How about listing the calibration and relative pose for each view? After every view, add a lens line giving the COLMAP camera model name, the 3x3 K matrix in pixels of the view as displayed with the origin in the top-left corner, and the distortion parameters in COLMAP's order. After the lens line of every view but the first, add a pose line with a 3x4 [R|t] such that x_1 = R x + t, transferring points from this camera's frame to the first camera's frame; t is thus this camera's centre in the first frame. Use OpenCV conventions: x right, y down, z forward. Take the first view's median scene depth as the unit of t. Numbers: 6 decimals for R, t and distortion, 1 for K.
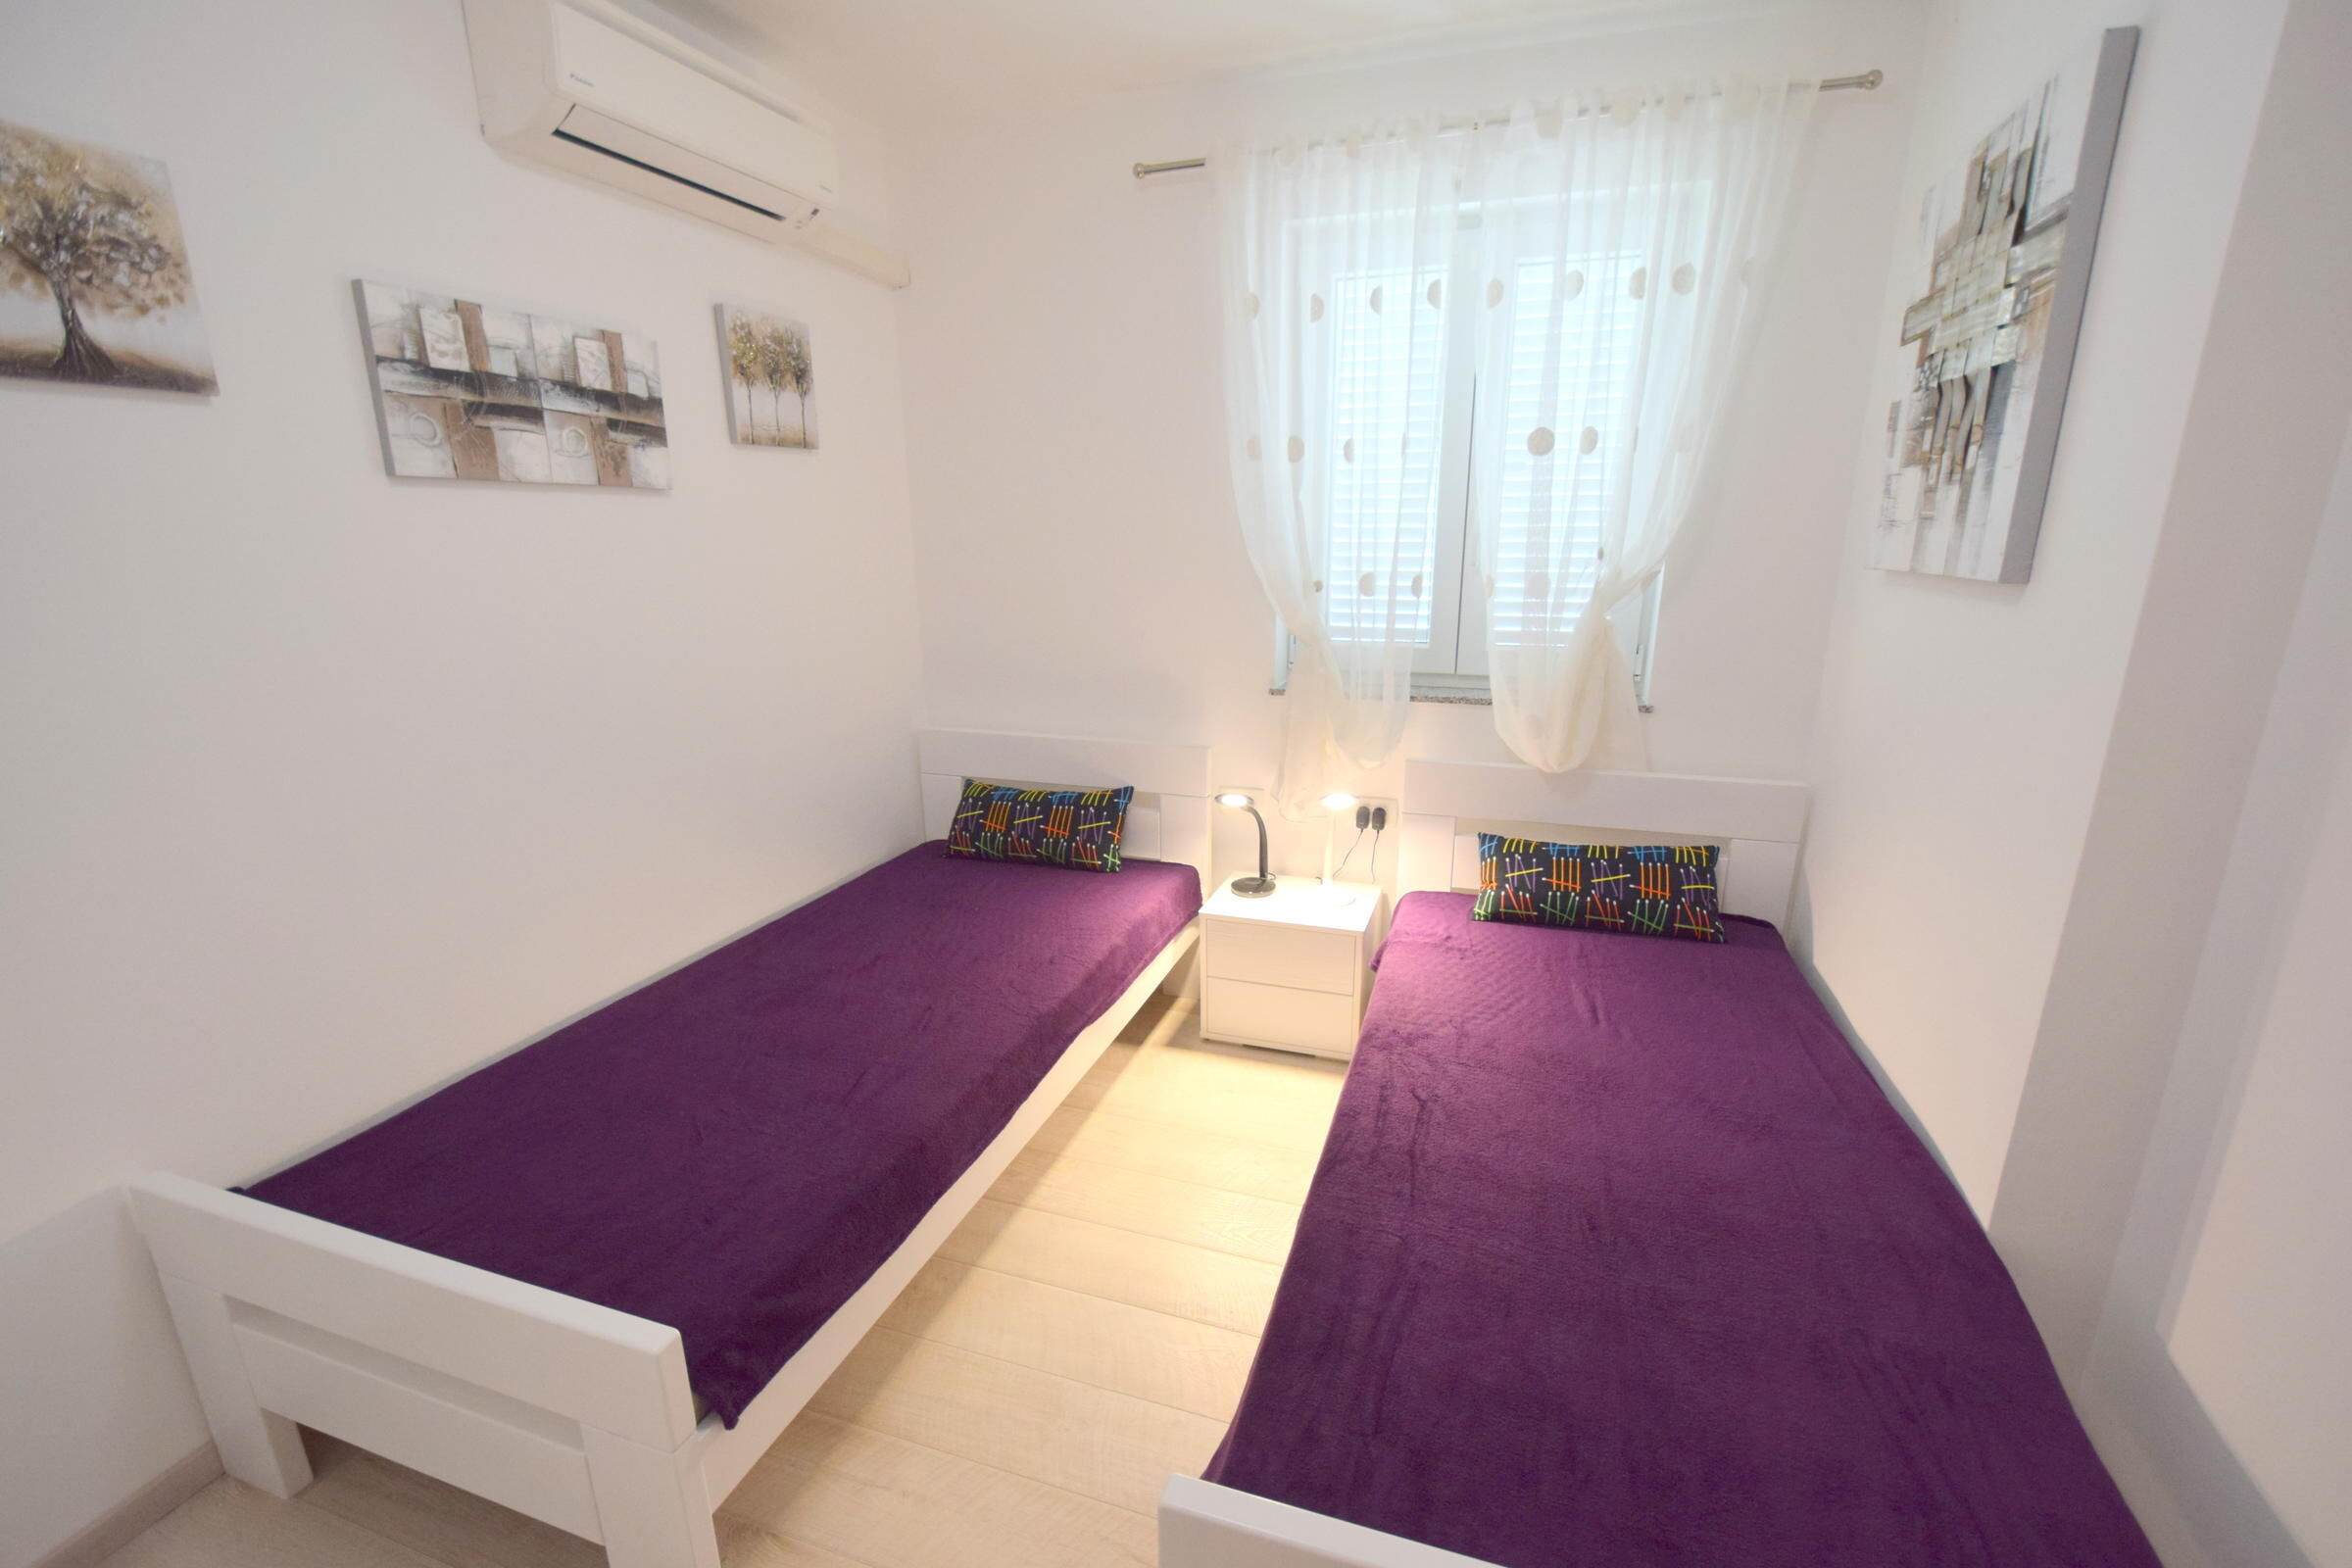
lens RADIAL K [[1020.1, 0, 1197.1], [0, 1020.1, 822.2], [0, 0, 1]] dist [0.004868, -0.005508]
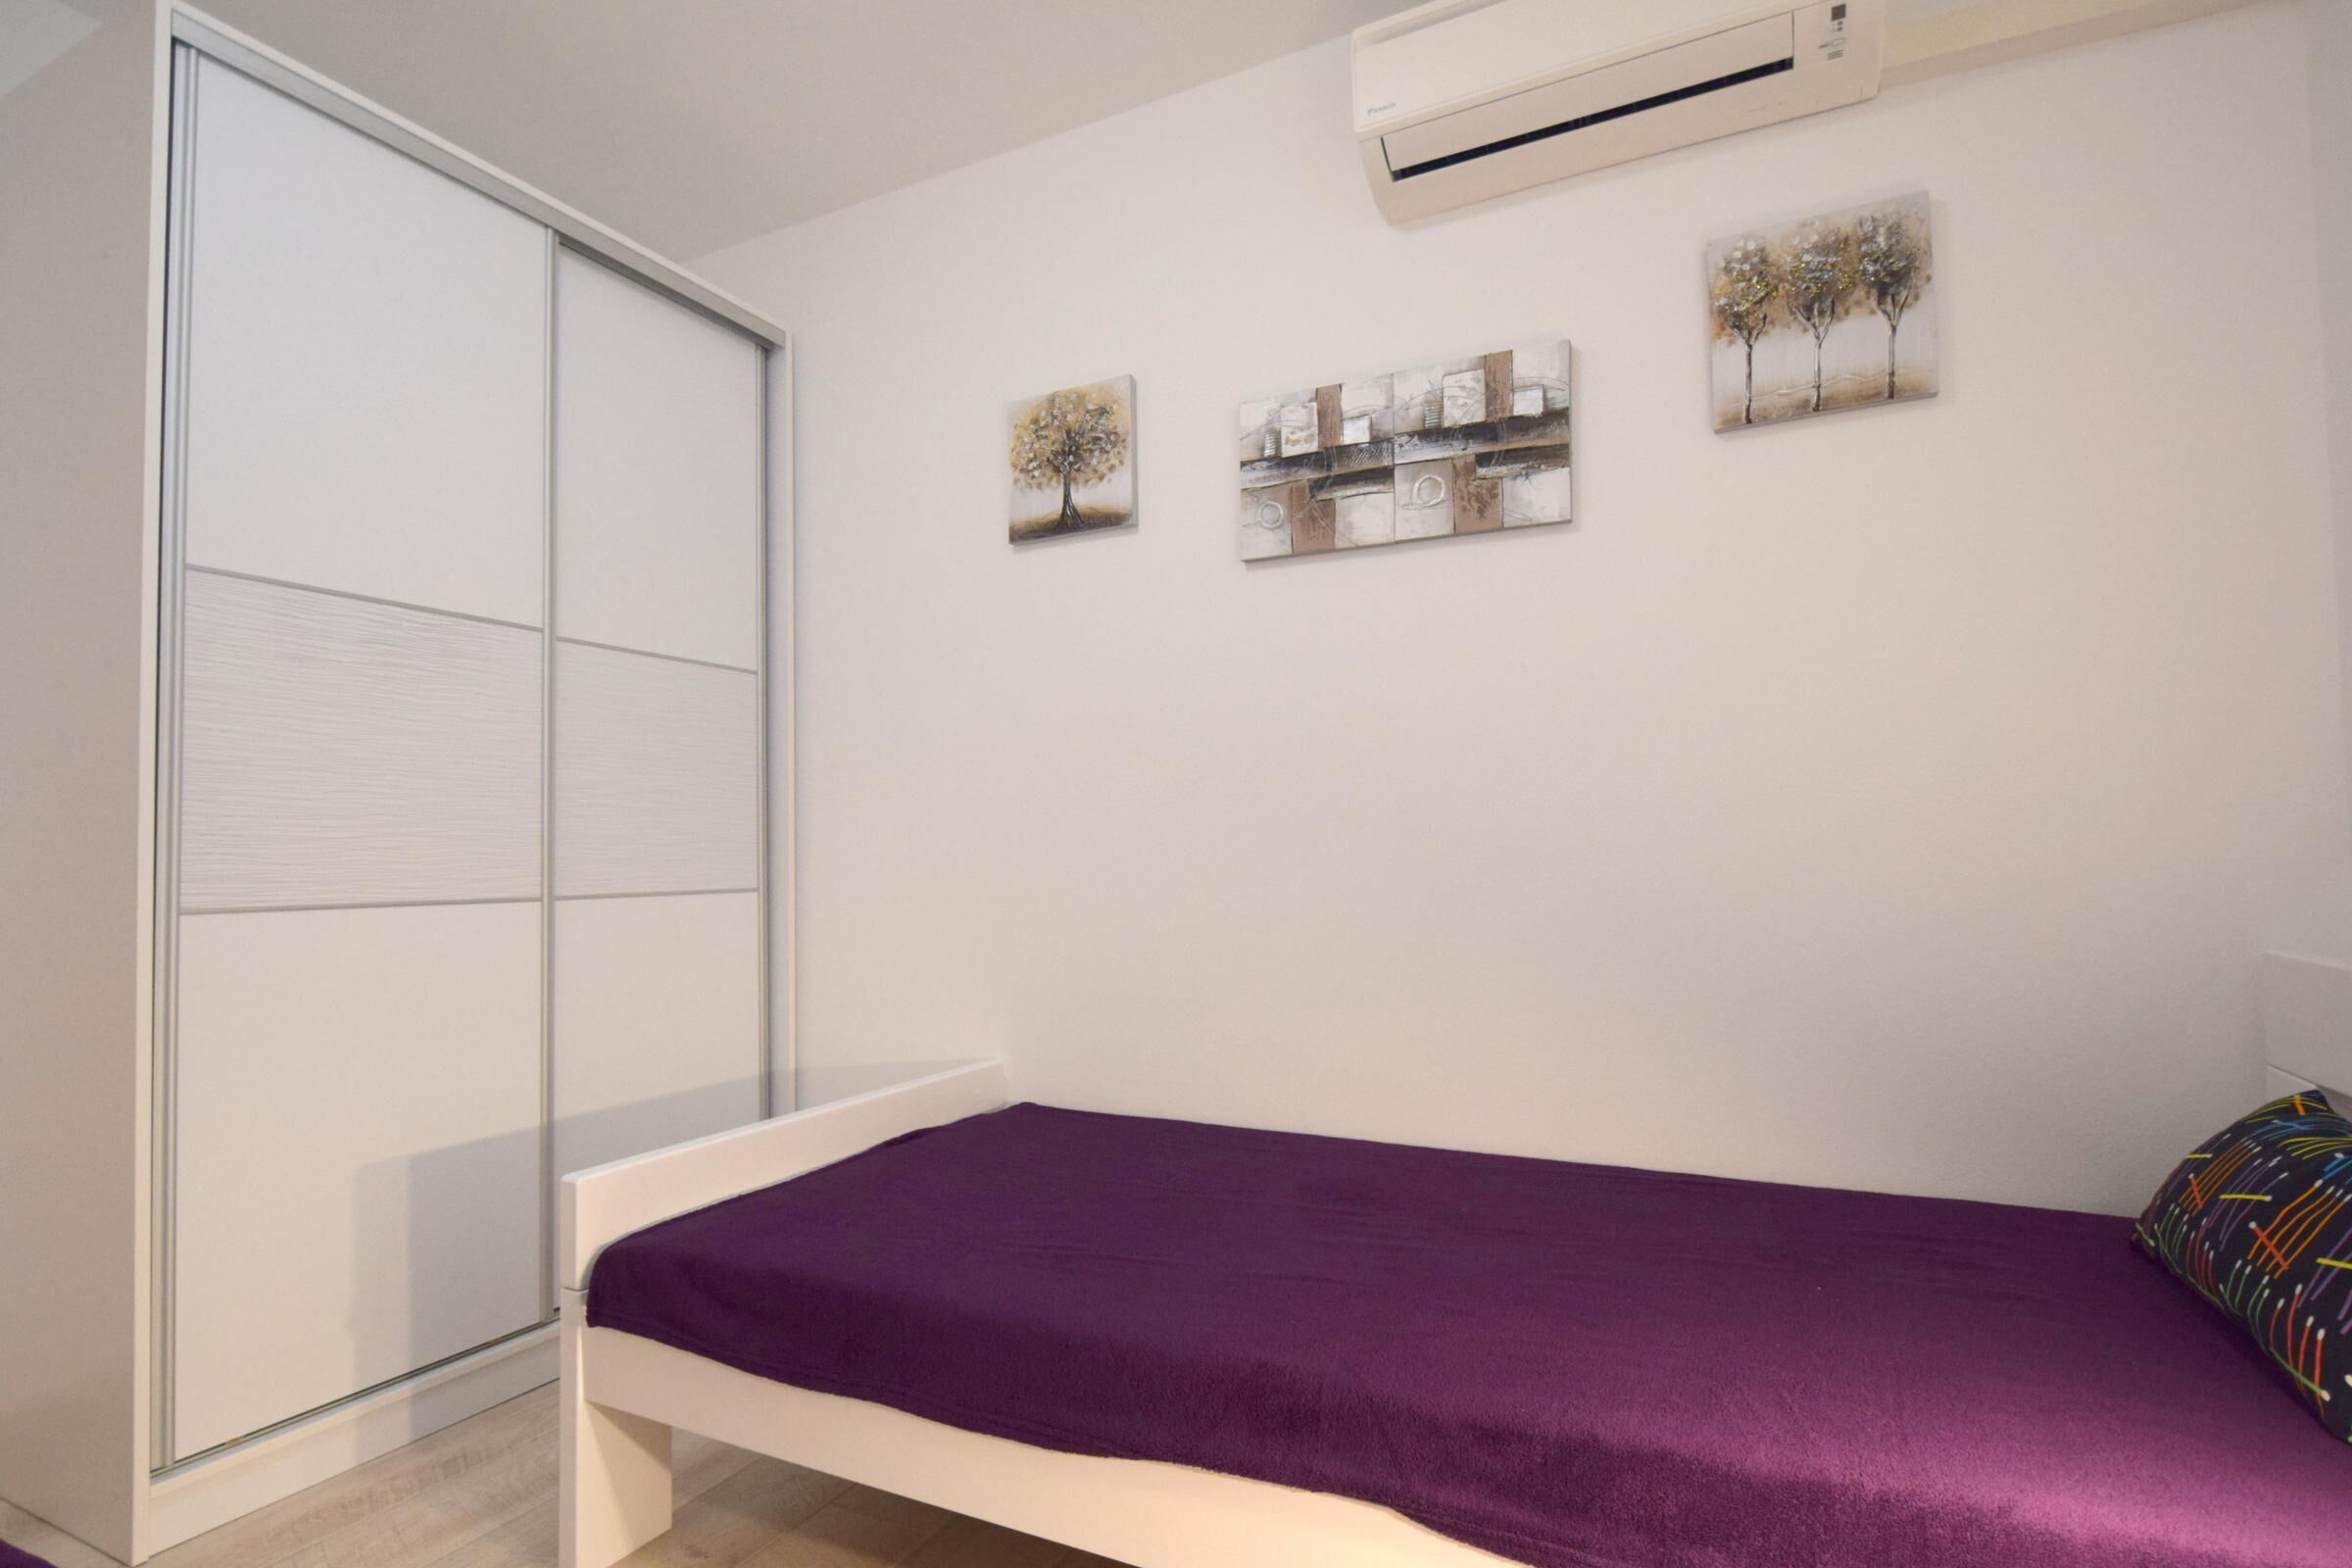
lens RADIAL K [[1130.5, 0, 1195.9], [0, 1130.5, 834.6], [0, 0, 1]] dist [0.007190, -0.006732]
pose [[-0.135766, -0.018580, -0.990567, 0.386825], [-0.269234, 0.962890, 0.018841, -0.048190], [0.953457, 0.269252, -0.135730, 1.015479]]
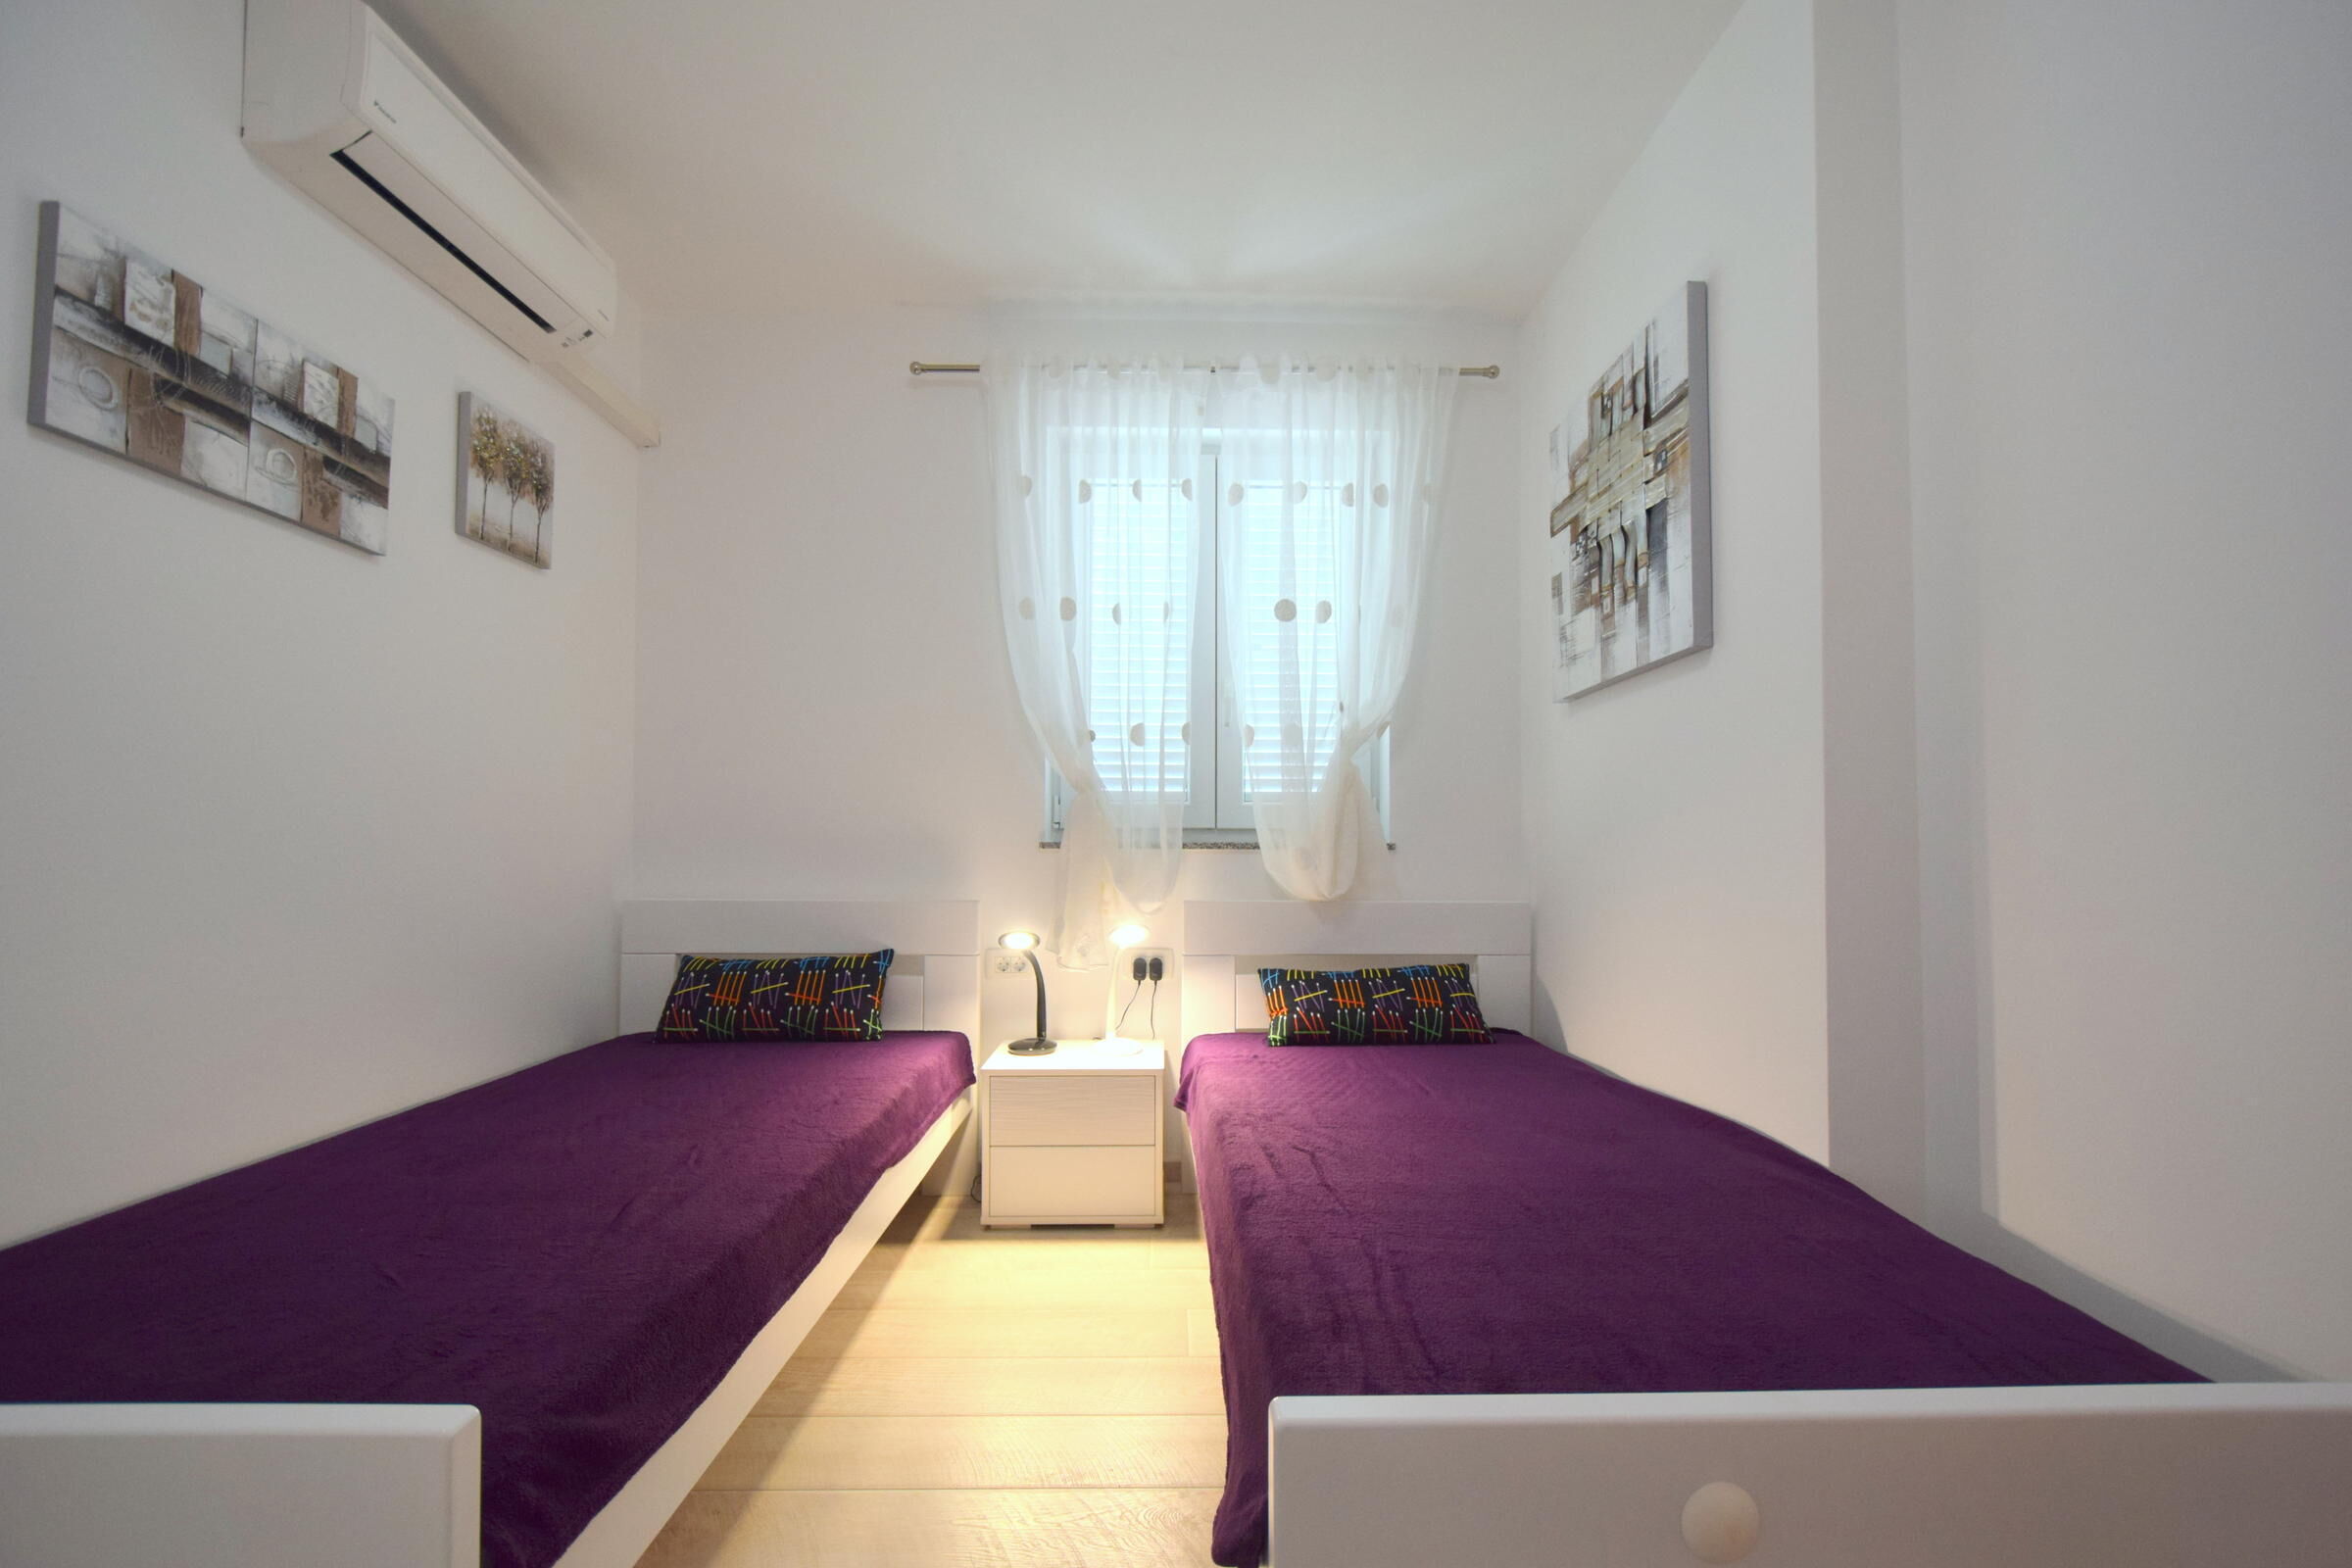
lens RADIAL K [[1020.1, 0, 1193.5], [0, 1020.1, 823.6], [0, 0, 1]] dist [0.004868, -0.005508]
pose [[0.941543, 0.013341, 0.336627, -0.178150], [0.089270, 0.953618, -0.287479, 0.217866], [-0.324849, 0.300725, 0.896681, 0.087077]]
